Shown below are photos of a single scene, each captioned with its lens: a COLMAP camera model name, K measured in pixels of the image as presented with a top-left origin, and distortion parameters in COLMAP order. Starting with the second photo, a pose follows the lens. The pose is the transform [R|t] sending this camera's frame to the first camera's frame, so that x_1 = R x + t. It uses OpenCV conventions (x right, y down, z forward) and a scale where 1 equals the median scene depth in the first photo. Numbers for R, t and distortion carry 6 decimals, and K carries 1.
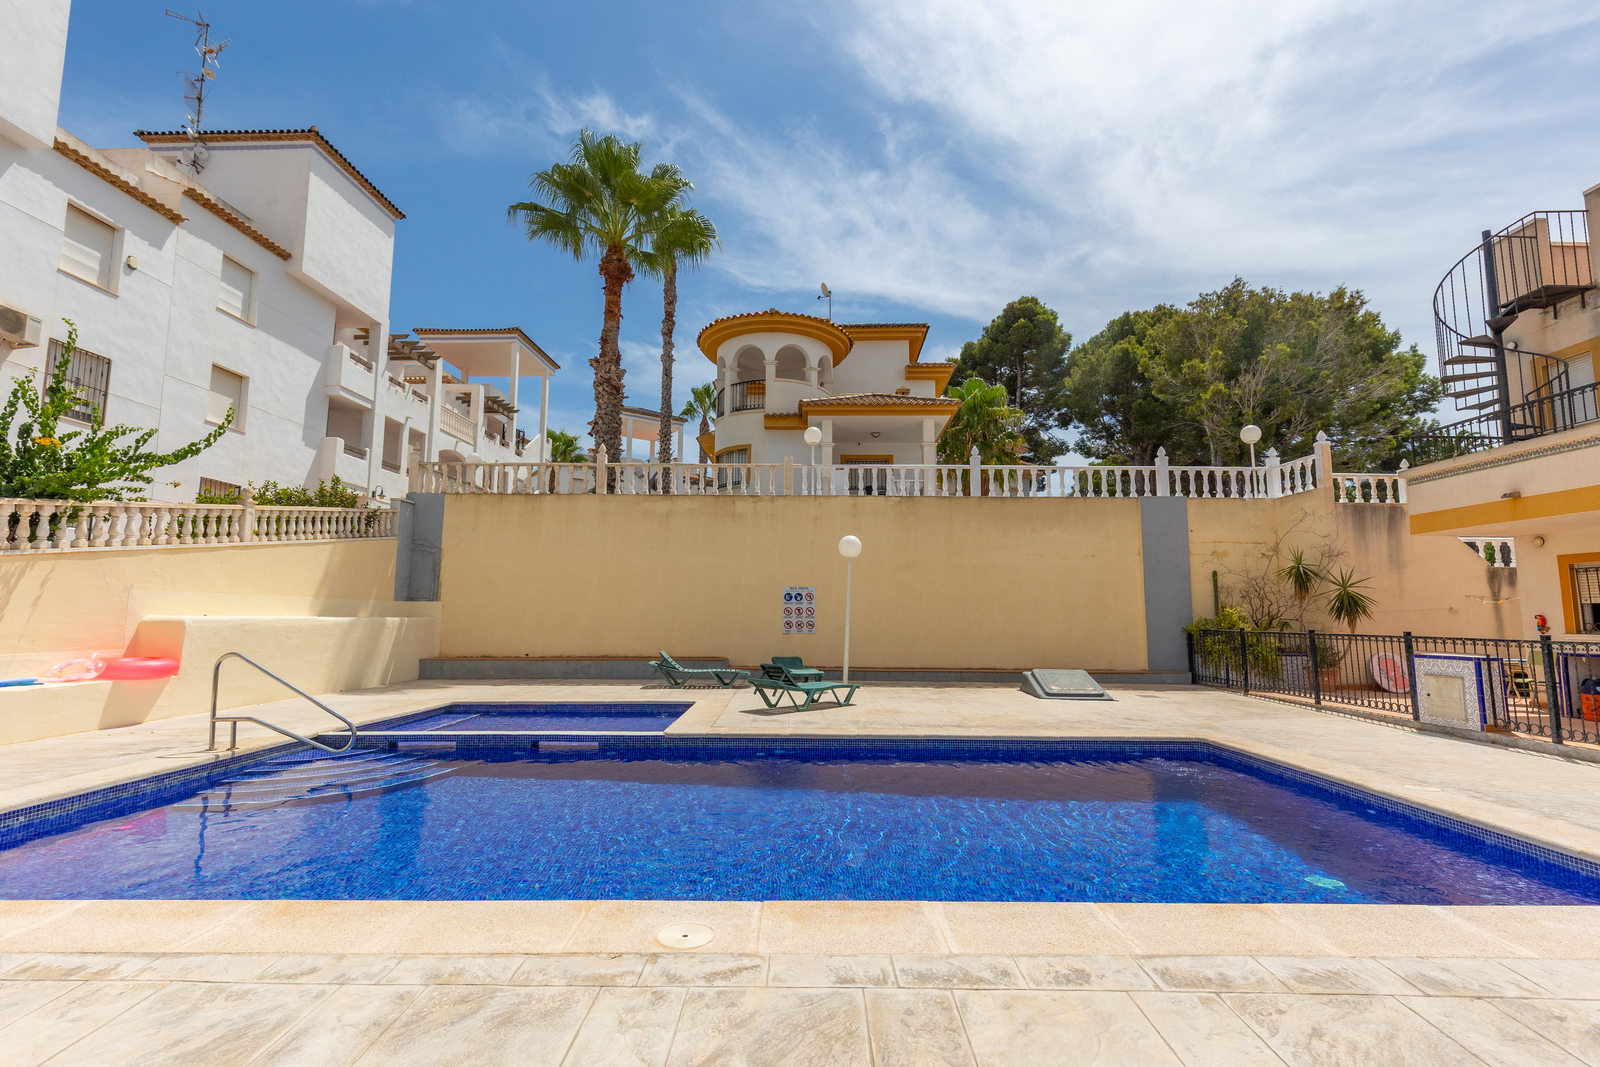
lens RADIAL K [[713.4, 0, 800.0], [0, 713.4, 533.5], [0, 0, 1]] dist [0.006303, -0.000574]
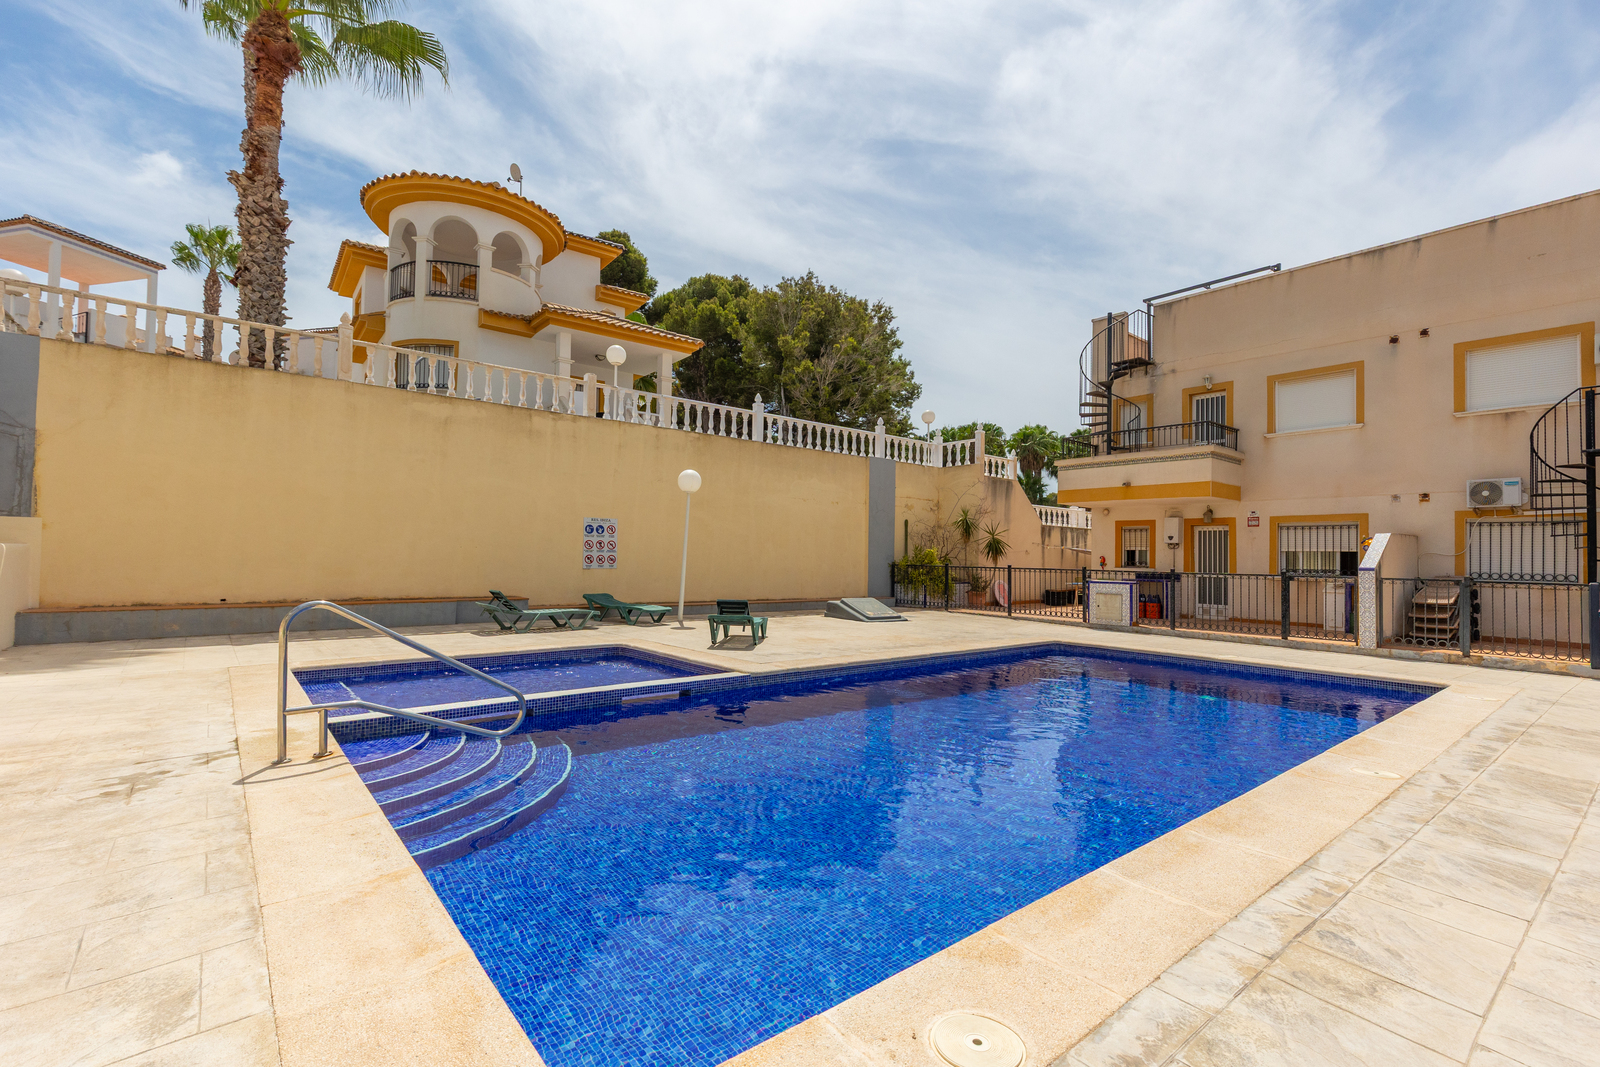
lens RADIAL K [[716.3, 0, 794.9], [0, 716.3, 532.8], [0, 0, 1]] dist [0.003036, 0.000288]
pose [[0.773772, 0.029239, 0.632789, -0.391964], [-0.086571, 0.994443, 0.059909, 0.016041], [-0.627520, -0.101137, 0.772003, 0.125366]]
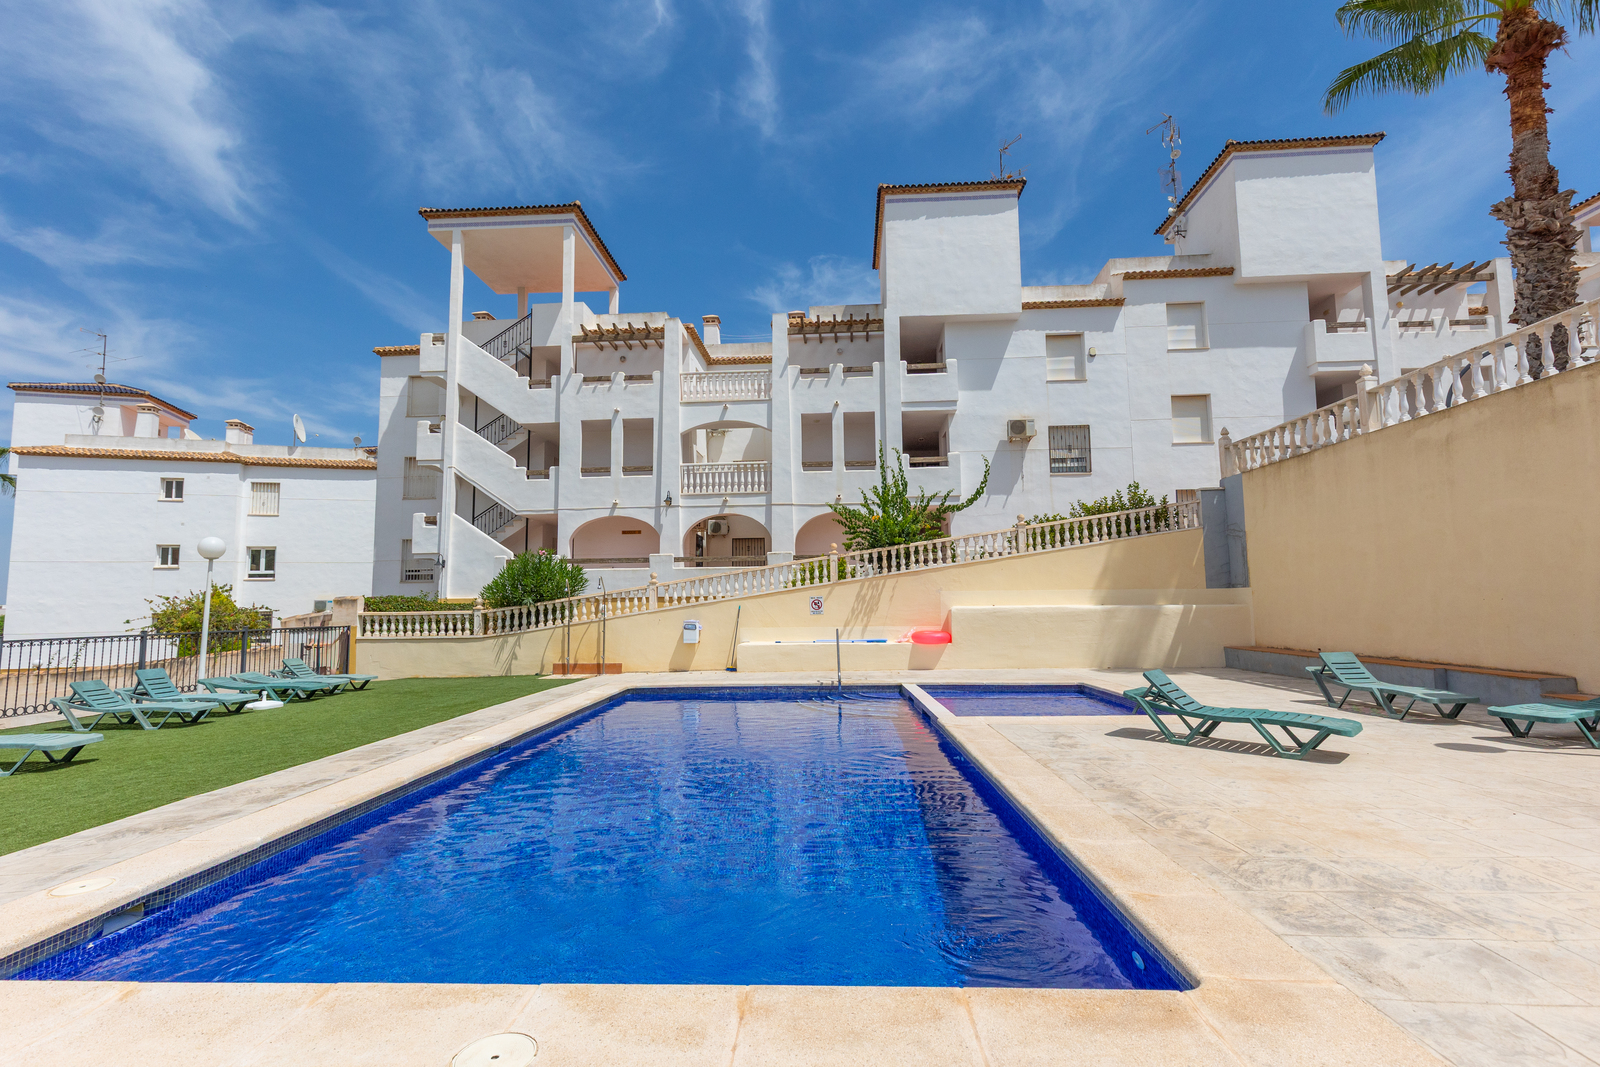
lens RADIAL K [[713.4, 0, 800.0], [0, 713.4, 533.5], [0, 0, 1]] dist [0.006303, -0.000574]
pose [[-0.043840, -0.101764, -0.993842, 0.463552], [0.126782, 0.986189, -0.106573, 0.049913], [0.990961, -0.130674, -0.030333, 0.449475]]
